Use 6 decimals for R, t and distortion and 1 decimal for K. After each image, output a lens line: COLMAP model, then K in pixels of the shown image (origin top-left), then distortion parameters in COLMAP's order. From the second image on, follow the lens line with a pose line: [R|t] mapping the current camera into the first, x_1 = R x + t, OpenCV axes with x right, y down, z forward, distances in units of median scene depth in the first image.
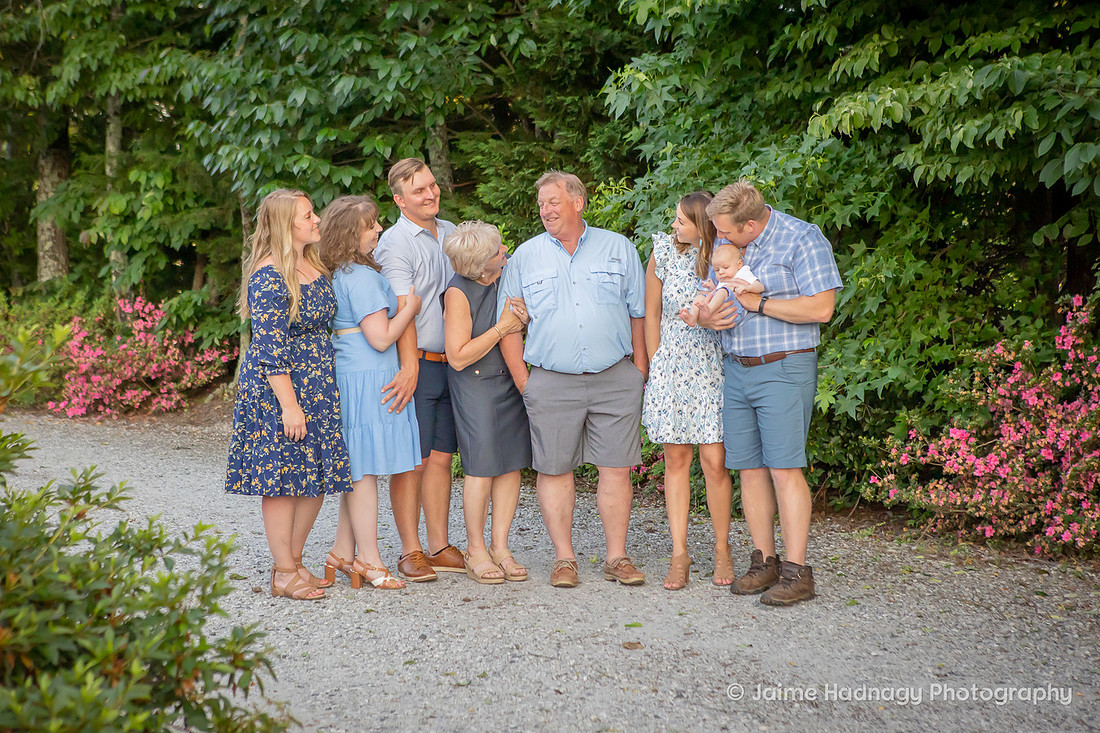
lens RADIAL K [[2163.8, 0, 549.8], [0, 2163.8, 367.8], [0, 0, 1]] dist [0.155620, 0.000000]
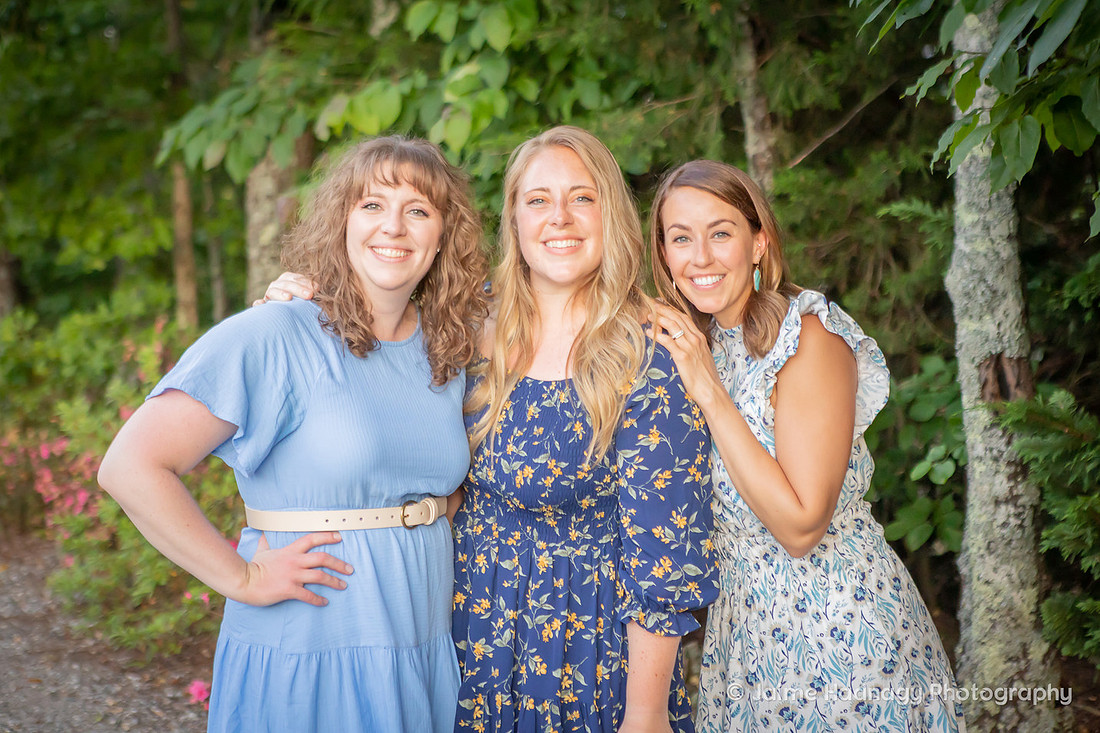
lens RADIAL K [[2163.8, 0, 549.9], [0, 2163.8, 365.8], [0, 0, 1]] dist [0.155620, 0.000000]
pose [[0.983207, -0.008943, -0.182273, -0.145064], [0.010513, 0.999915, 0.007647, -0.048739], [0.182189, -0.009435, 0.983218, 0.878592]]
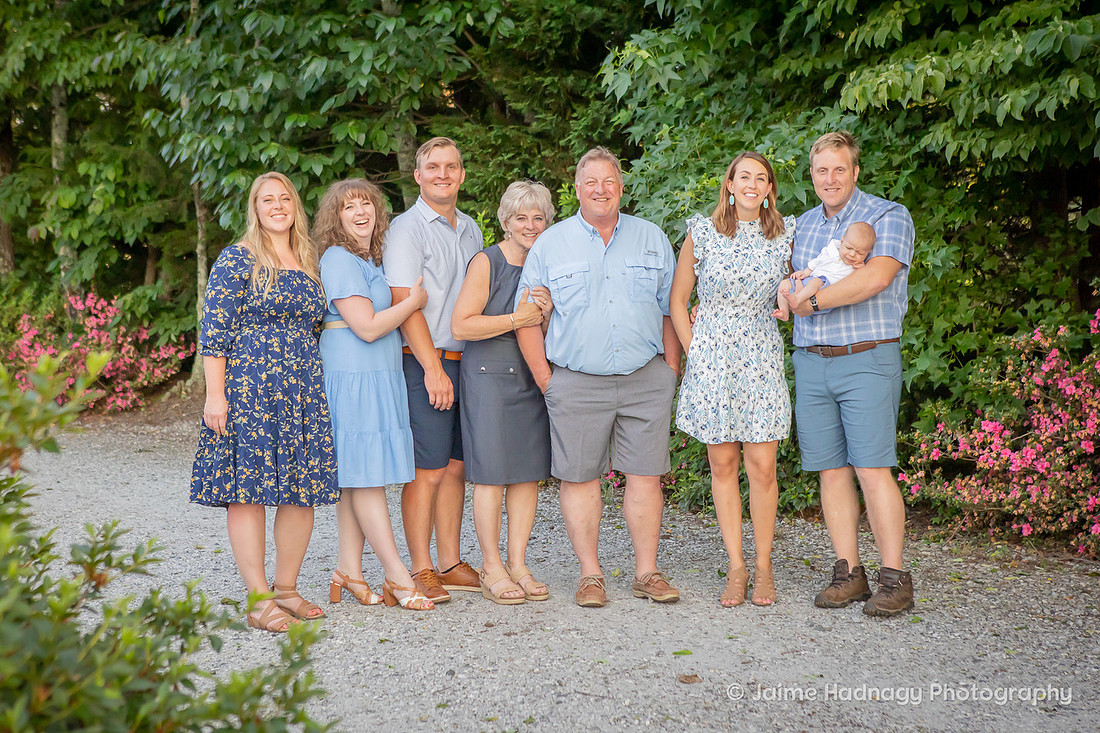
lens RADIAL K [[2052.1, 0, 550.6], [0, 2052.1, 362.4], [0, 0, 1]] dist [0.156075, 0.000000]
pose [[0.998892, -0.019924, 0.042640, -0.031396], [0.019623, 0.999780, 0.007450, -0.006047], [-0.042779, -0.006605, 0.999063, 0.090980]]
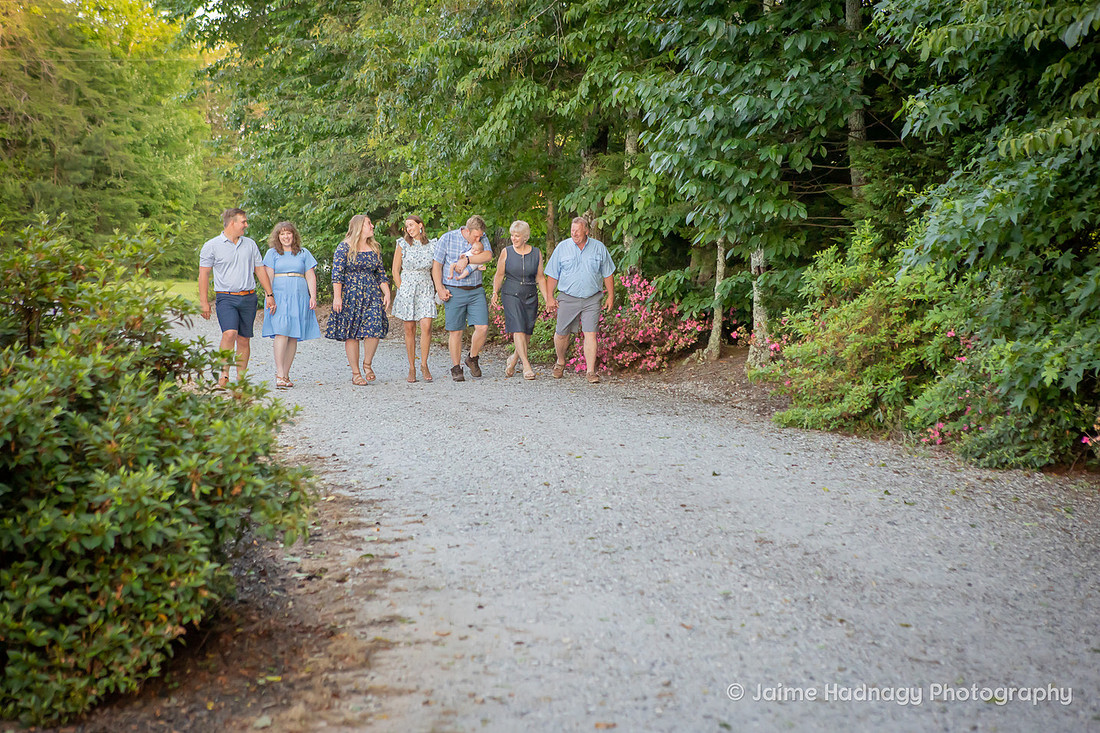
lens RADIAL K [[2163.8, 0, 547.8], [0, 2163.8, 368.4], [0, 0, 1]] dist [0.155620, 0.000000]
pose [[0.946270, 0.044062, -0.320363, 0.196222], [-0.041736, 0.999029, 0.014127, 0.005752], [0.320674, 0.000002, 0.947190, -0.188942]]
